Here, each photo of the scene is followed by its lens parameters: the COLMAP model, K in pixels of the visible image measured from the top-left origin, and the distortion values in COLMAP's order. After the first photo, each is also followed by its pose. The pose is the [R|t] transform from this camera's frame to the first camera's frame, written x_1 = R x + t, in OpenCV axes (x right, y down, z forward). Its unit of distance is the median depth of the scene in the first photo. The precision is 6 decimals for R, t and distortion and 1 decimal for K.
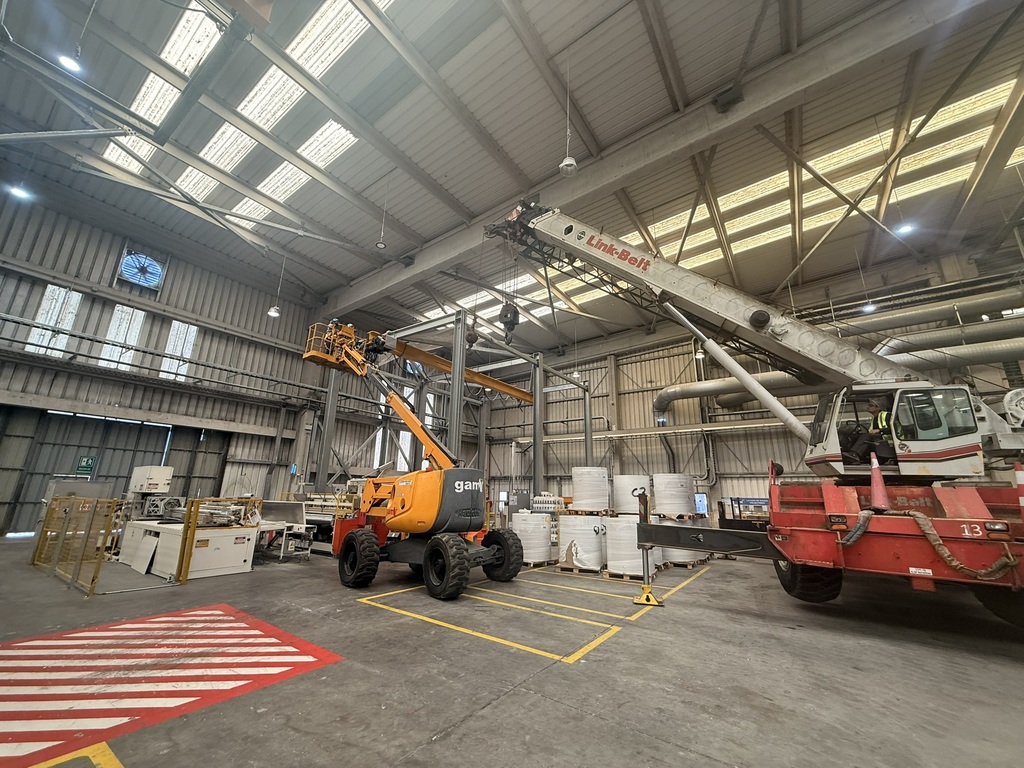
lens RADIAL K [[404.4, 0, 512.0], [0, 404.4, 384.0], [0, 0, 1]] dist [-0.001086, 0.000045]
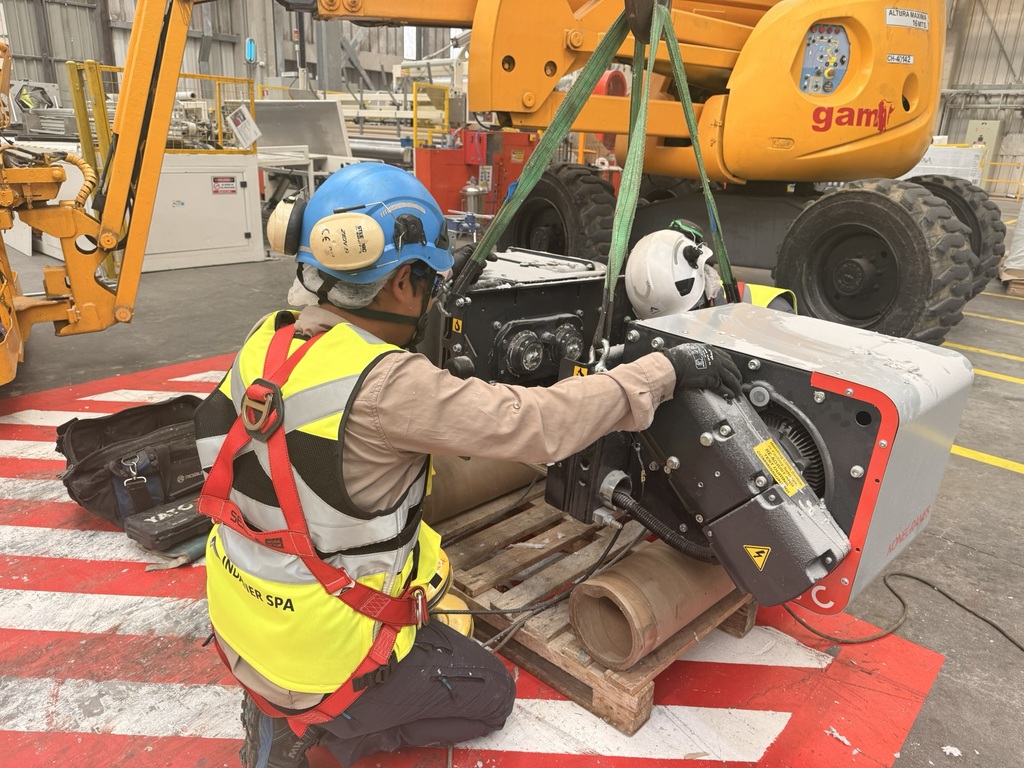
lens RADIAL K [[713.9, 0, 512.0], [0, 713.9, 384.0], [0, 0, 1]] dist [0.071144, -0.080401]
pose [[0.991593, 0.063234, -0.112890, -0.122339], [0.011375, 0.826475, 0.562858, 0.062021], [0.128893, -0.559410, 0.818808, 0.141737]]
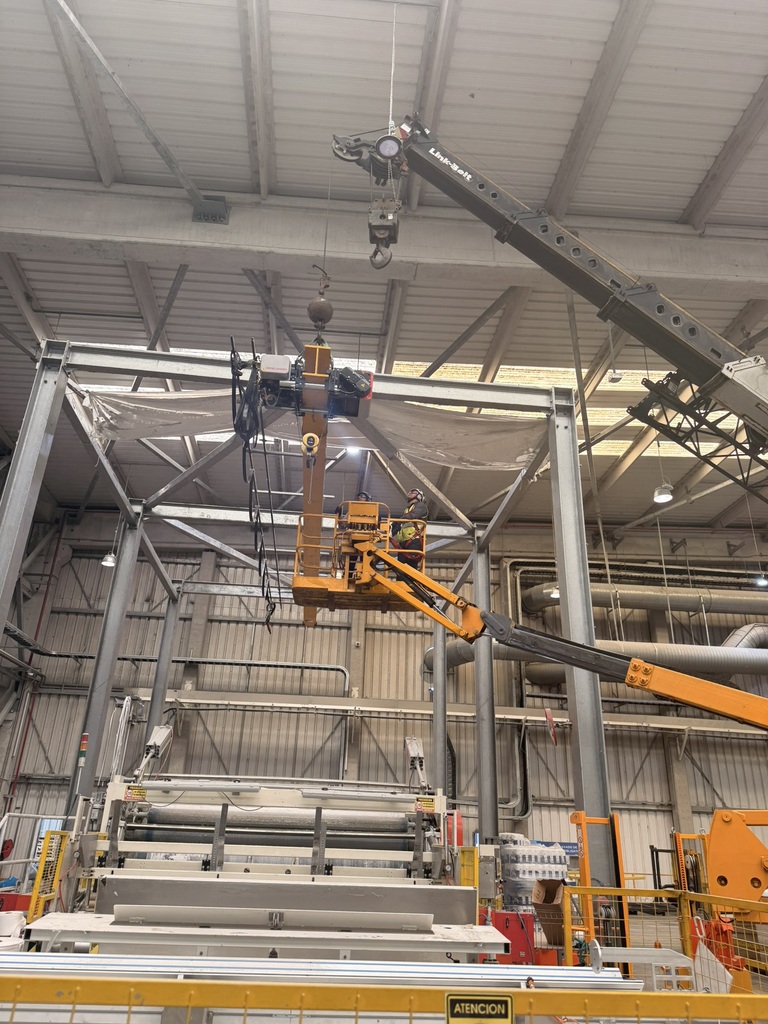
lens RADIAL K [[713.9, 0, 384.0], [0, 713.9, 512.0], [0, 0, 1]] dist [0.071144, -0.080401]
pose [[0.759067, 0.275985, 0.589618, -0.436574], [-0.193812, 0.960428, -0.200040, 0.083927], [-0.621493, 0.037569, 0.782518, 0.331088]]
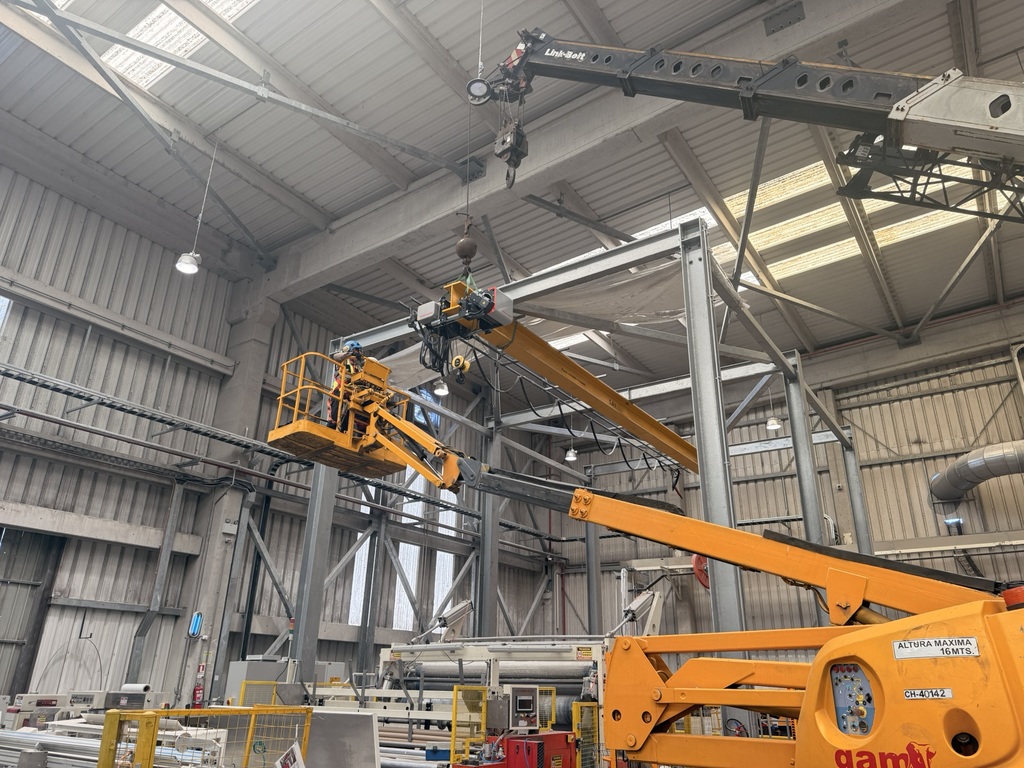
lens RADIAL K [[713.8, 0, 515.7], [0, 713.8, 385.9], [0, 0, 1]] dist [0.074448, -0.087855]
pose [[0.999947, 0.005384, 0.008721, -0.197203], [-0.004293, 0.992689, -0.120627, 0.046251], [-0.009307, 0.120583, 0.992660, 0.179897]]
